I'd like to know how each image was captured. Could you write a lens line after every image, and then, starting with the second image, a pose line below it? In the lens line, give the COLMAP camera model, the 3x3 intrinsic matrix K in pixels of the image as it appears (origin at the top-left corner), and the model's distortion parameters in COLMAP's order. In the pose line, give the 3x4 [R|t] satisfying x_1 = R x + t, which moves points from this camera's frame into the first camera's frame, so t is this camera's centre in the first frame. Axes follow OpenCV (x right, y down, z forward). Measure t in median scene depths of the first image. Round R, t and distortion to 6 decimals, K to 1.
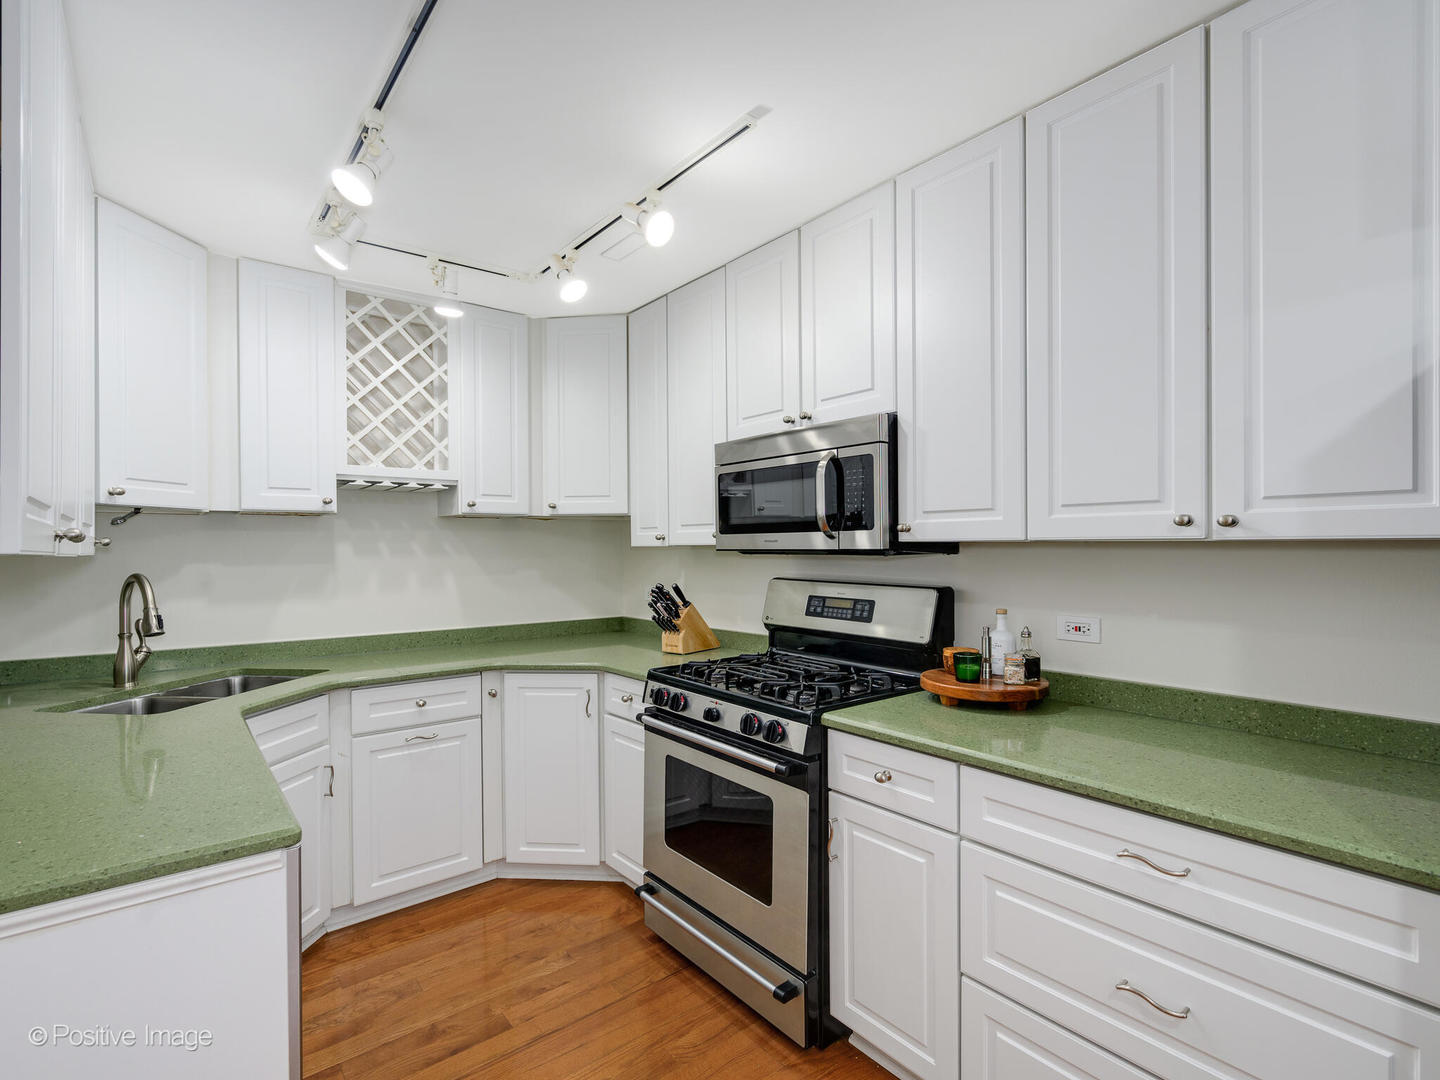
lens RADIAL K [[702.4, 0, 726.3], [0, 702.4, 546.2], [0, 0, 1]] dist [0.004468, -0.001807]
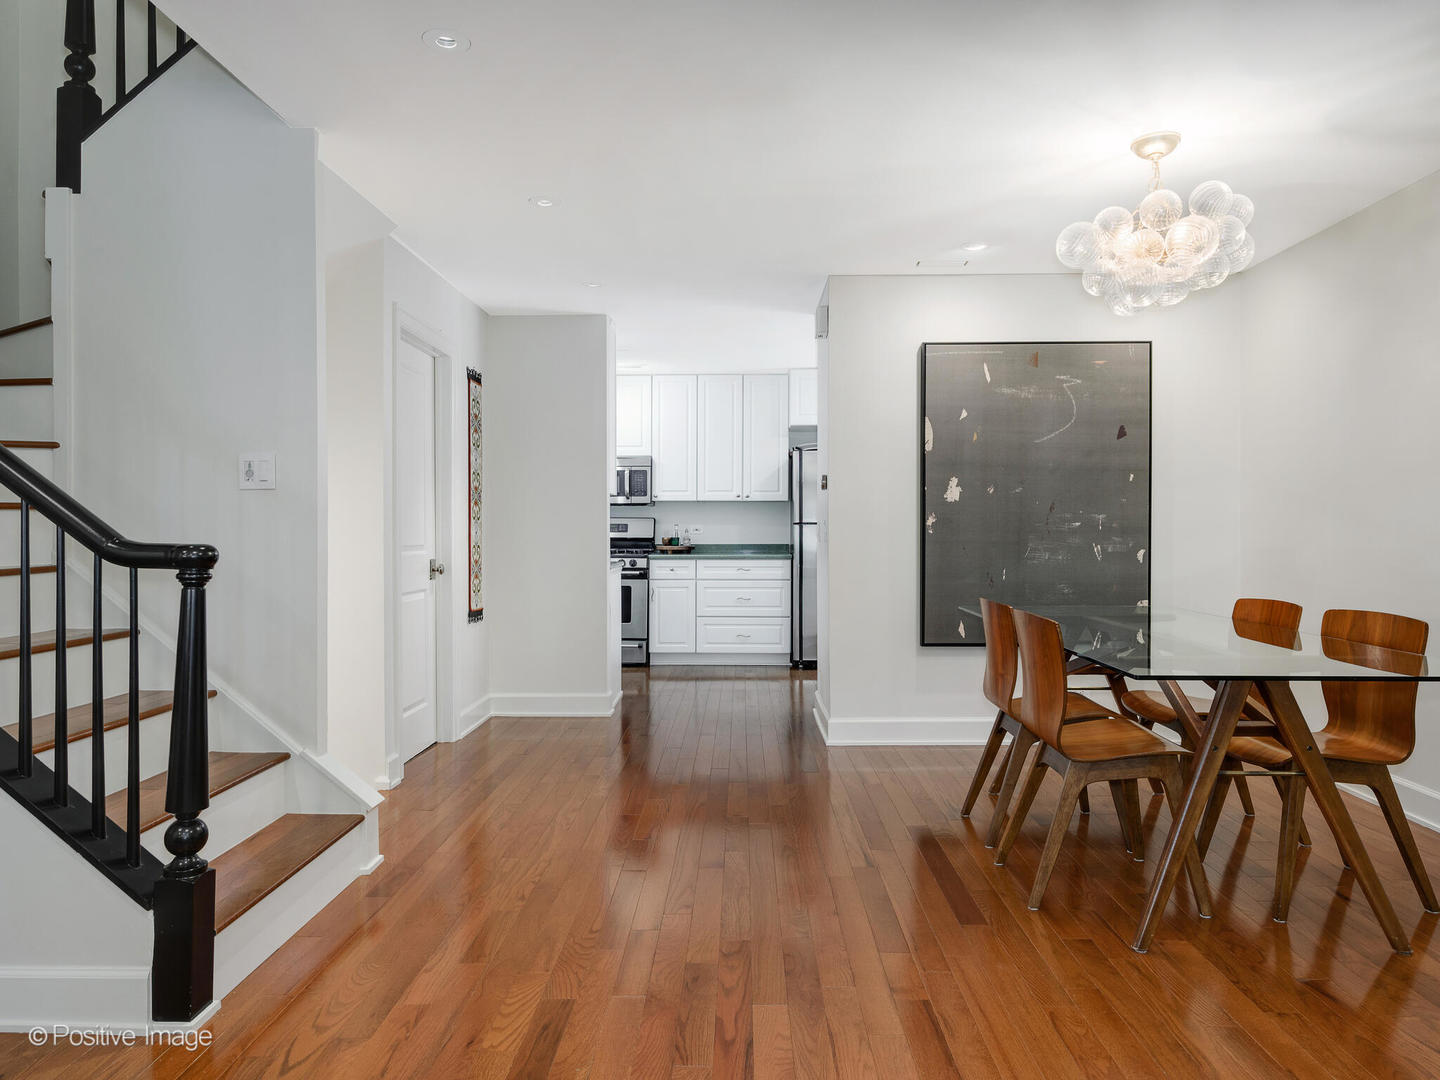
lens RADIAL K [[921.7, 0, 713.8], [0, 921.7, 528.8], [0, 0, 1]] dist [-0.014071, -0.006388]
pose [[0.648943, -0.002339, 0.760833, -2.639236], [-0.000078, 0.999995, 0.003141, 0.103079], [-0.760837, -0.002098, 0.648940, -1.769299]]
